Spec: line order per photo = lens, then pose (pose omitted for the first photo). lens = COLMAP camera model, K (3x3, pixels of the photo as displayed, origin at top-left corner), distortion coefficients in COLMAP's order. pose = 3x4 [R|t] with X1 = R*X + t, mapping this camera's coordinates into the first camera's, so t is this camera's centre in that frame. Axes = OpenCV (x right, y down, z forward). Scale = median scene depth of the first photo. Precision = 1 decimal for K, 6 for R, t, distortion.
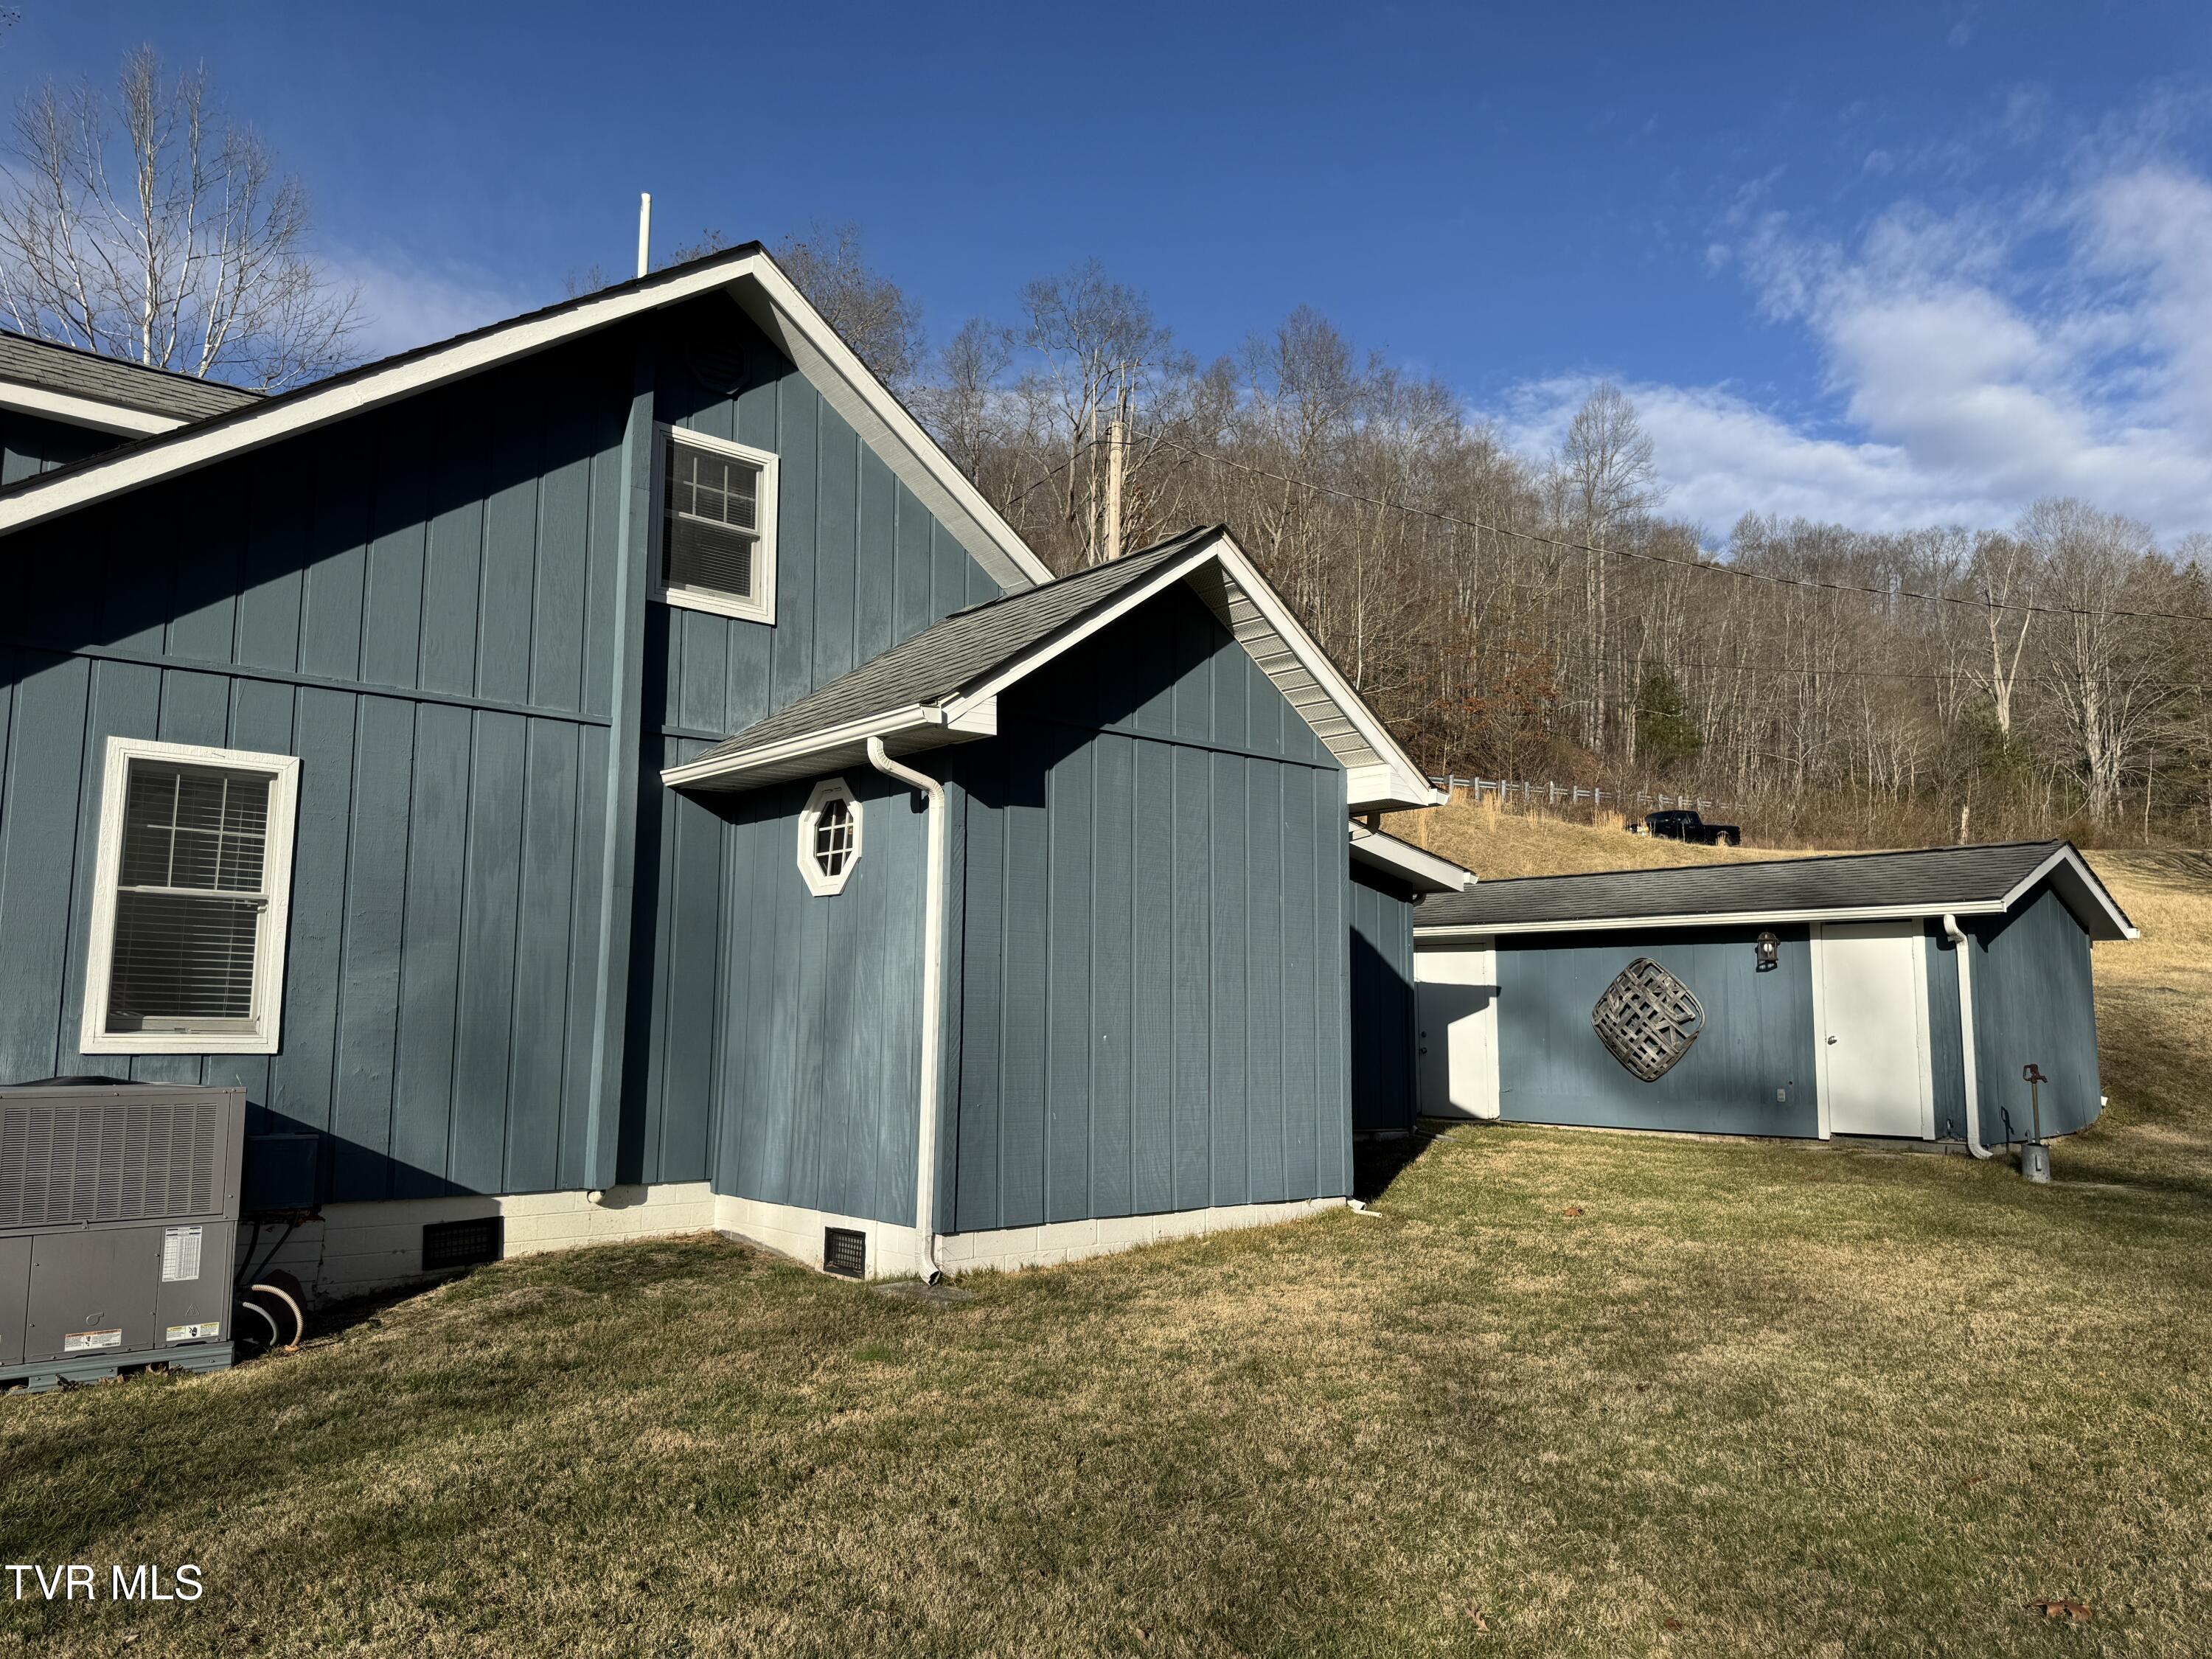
lens RADIAL K [[1569.2, 0, 1108.0], [0, 1569.2, 827.1], [0, 0, 1]] dist [0.078827, -0.100327]
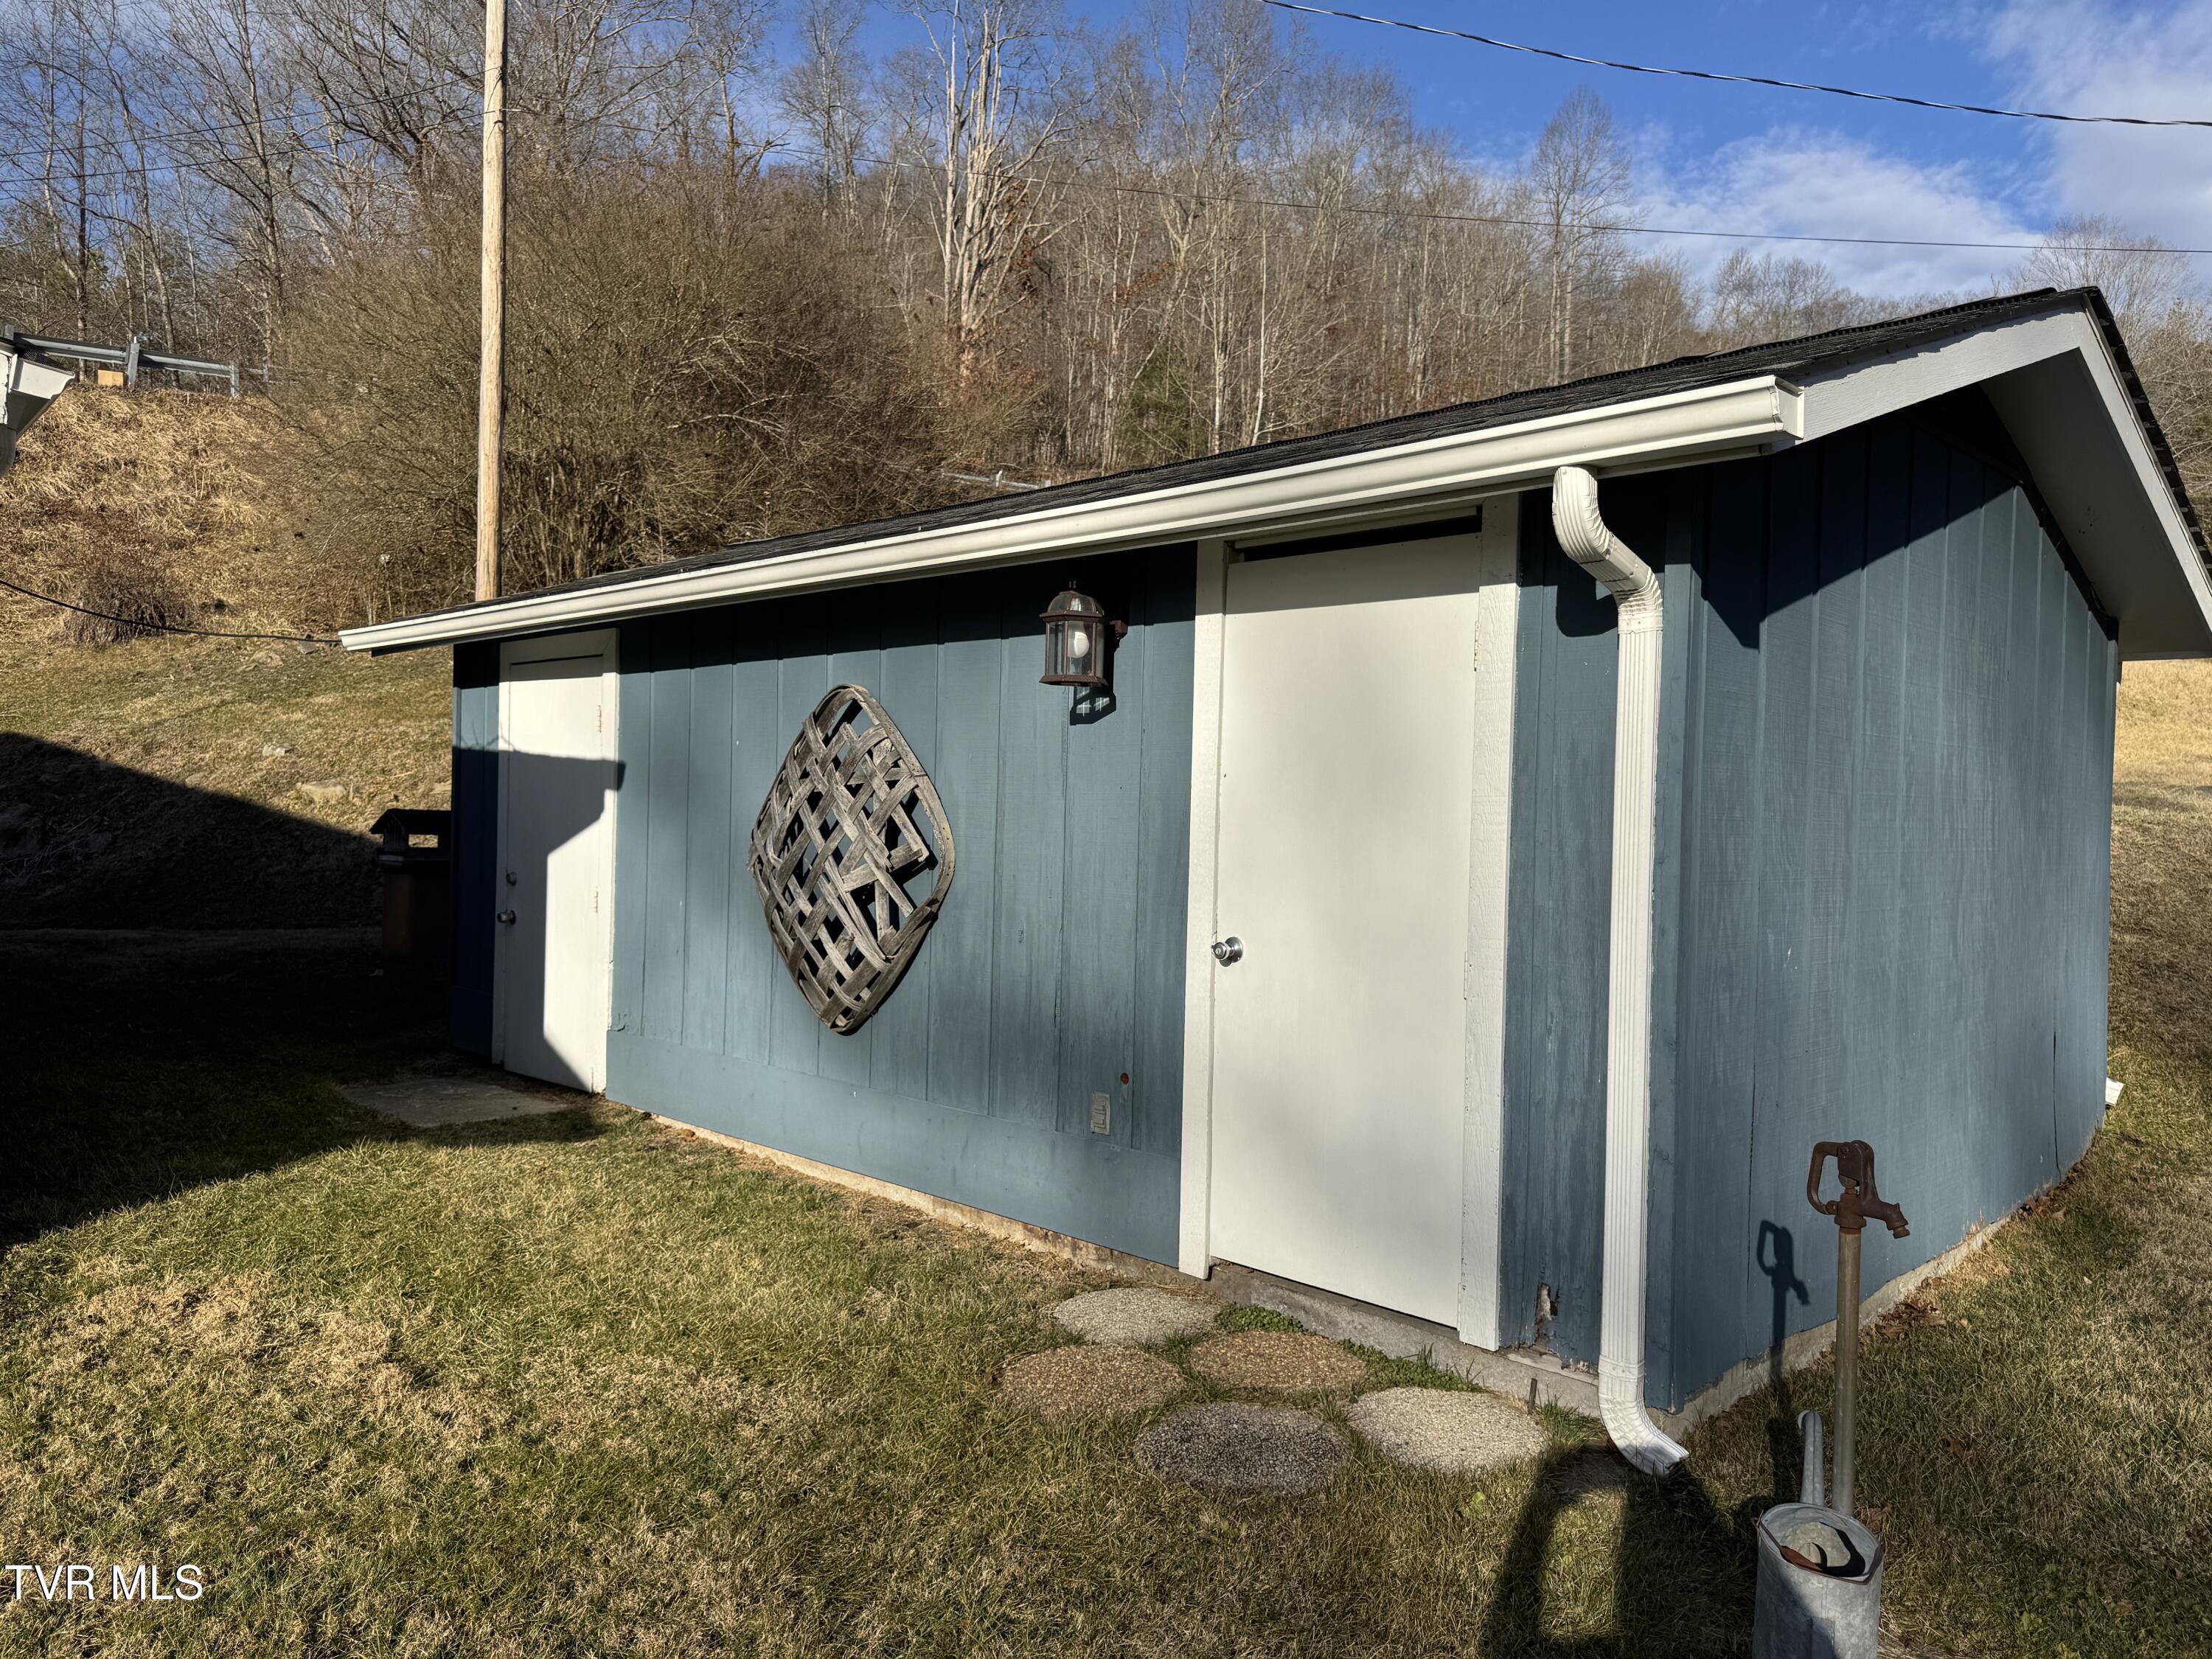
lens RADIAL K [[1569.2, 0, 1105.2], [0, 1569.2, 835.0], [0, 0, 1]] dist [0.078827, -0.100327]
pose [[0.999839, 0.014847, 0.010100, 0.399519], [-0.016126, 0.989834, 0.141311, 0.066665], [-0.007900, -0.141451, 0.989914, 0.665687]]
